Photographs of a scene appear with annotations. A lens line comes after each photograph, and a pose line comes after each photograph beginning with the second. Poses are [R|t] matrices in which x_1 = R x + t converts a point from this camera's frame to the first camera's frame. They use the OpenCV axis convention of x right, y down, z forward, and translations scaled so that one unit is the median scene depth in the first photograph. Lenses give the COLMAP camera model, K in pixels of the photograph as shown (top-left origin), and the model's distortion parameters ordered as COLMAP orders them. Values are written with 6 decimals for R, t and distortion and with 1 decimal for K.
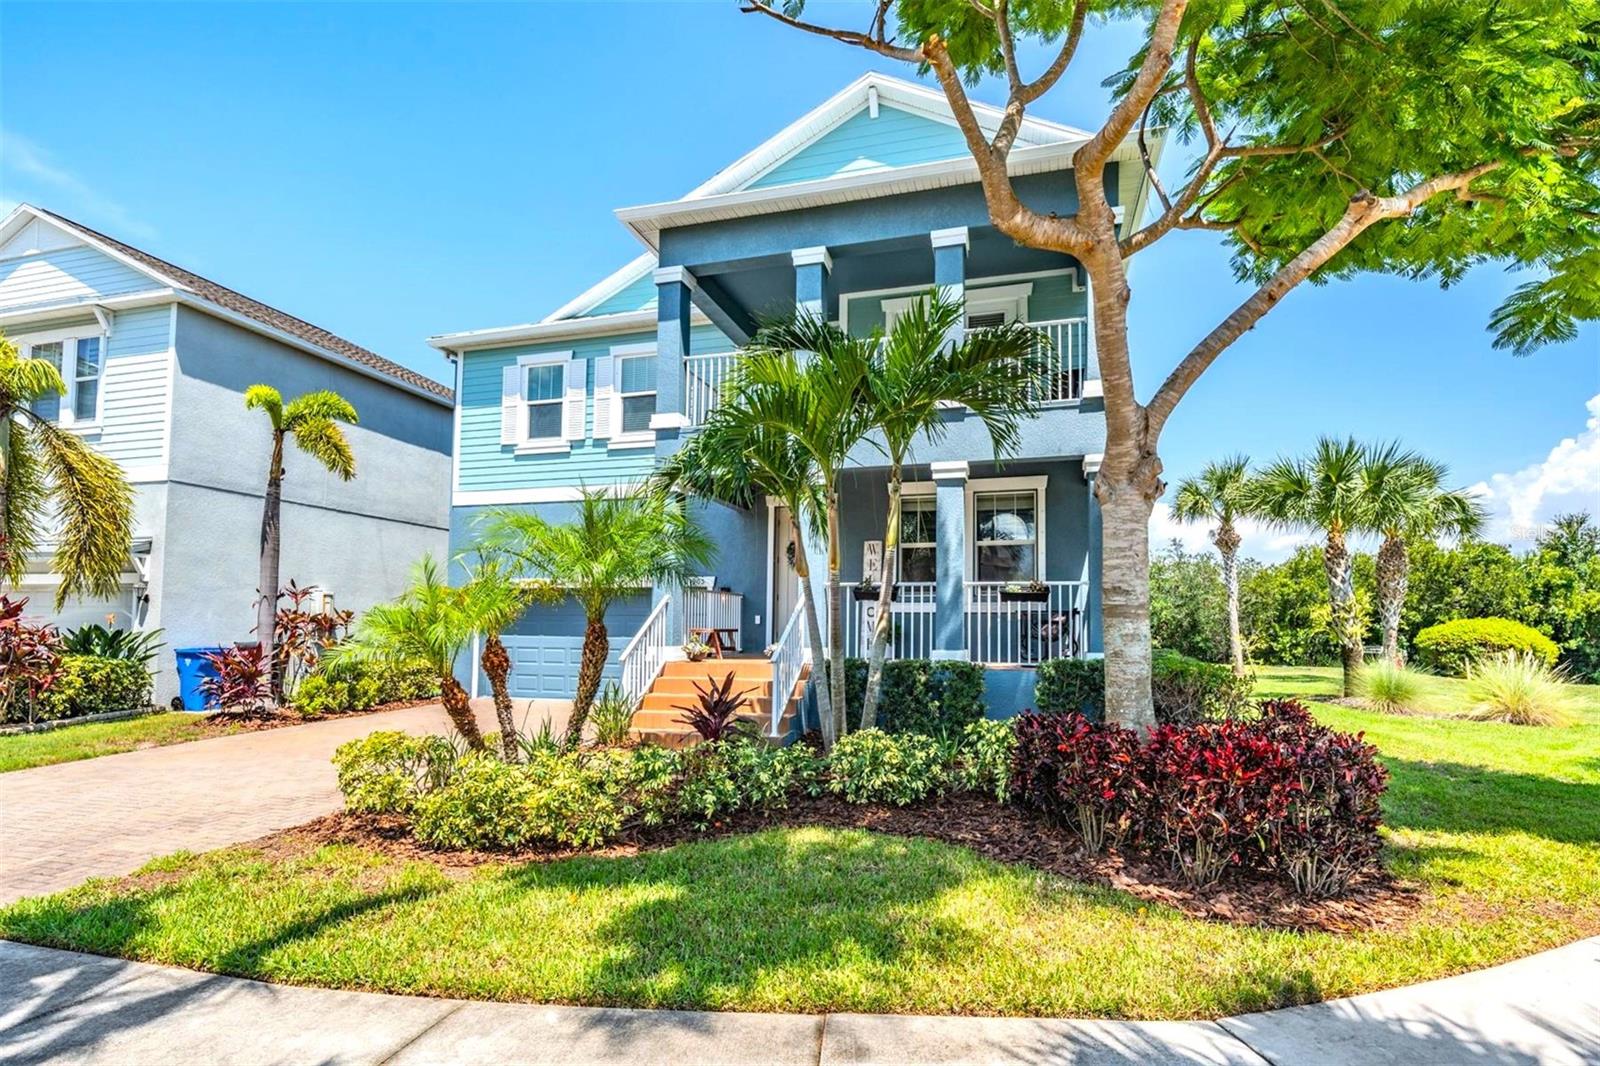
lens RADIAL K [[770.6, 0, 806.5], [0, 770.6, 552.8], [0, 0, 1]] dist [-0.002350, -0.000563]
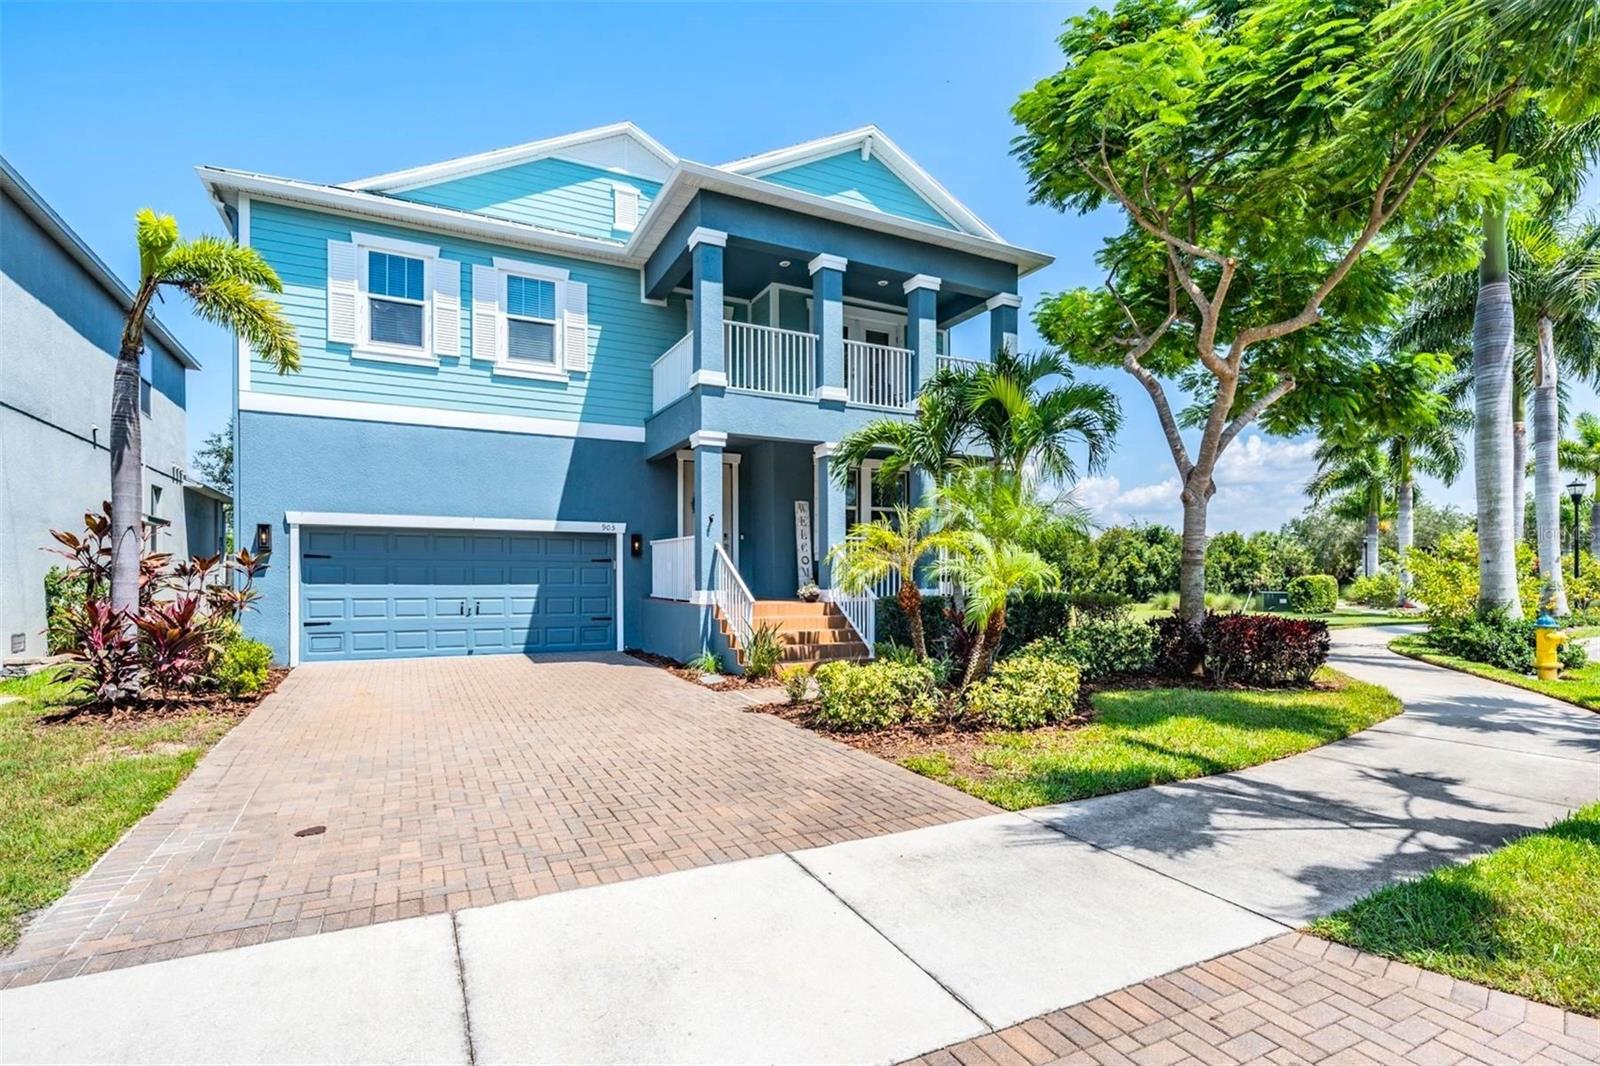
lens RADIAL K [[778.1, 0, 800.0], [0, 778.1, 533.0], [0, 0, 1]] dist [-0.000975, -0.000253]
pose [[0.733000, 0.034991, 0.679328, -0.738372], [-0.063095, 0.997868, 0.016681, 0.014350], [-0.677296, -0.055089, 0.733645, 0.111808]]
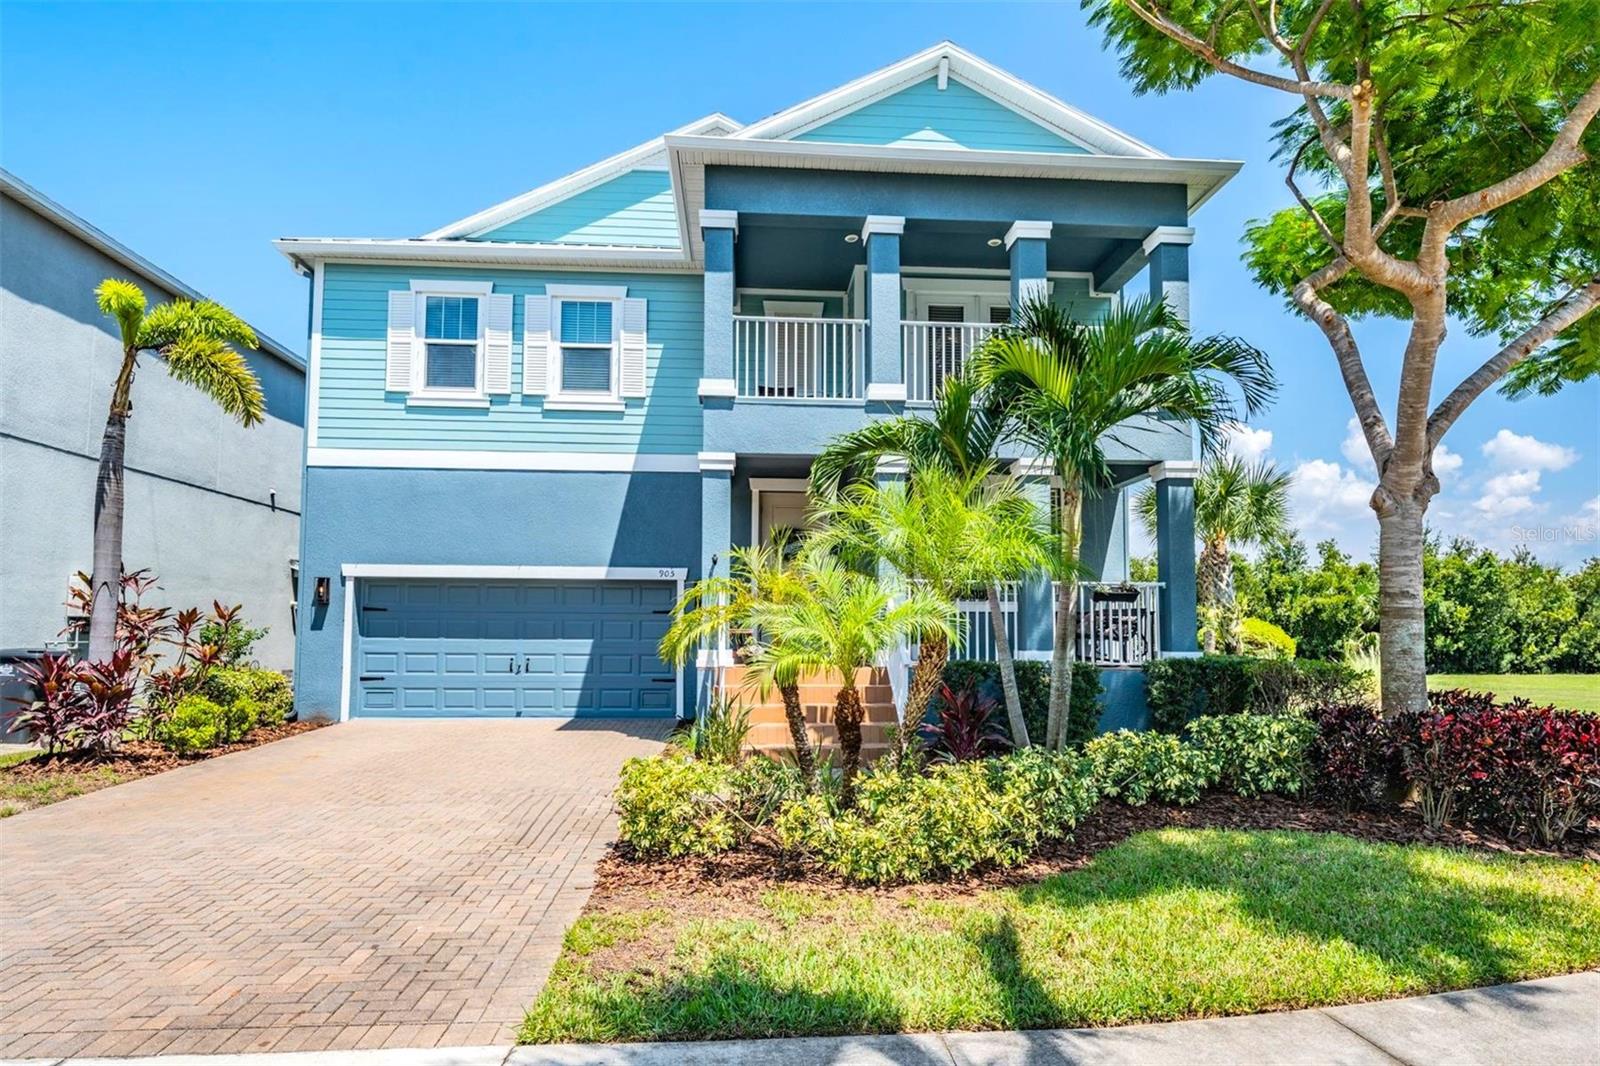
lens RADIAL K [[876.4, 0, 793.1], [0, 876.4, 529.9], [0, 0, 1]] dist [0.002669, 0.000375]
pose [[0.941410, 0.037459, 0.335177, -0.387197], [-0.032858, 0.999272, -0.019388, 0.004057], [-0.335659, 0.007239, 0.941956, 0.043309]]
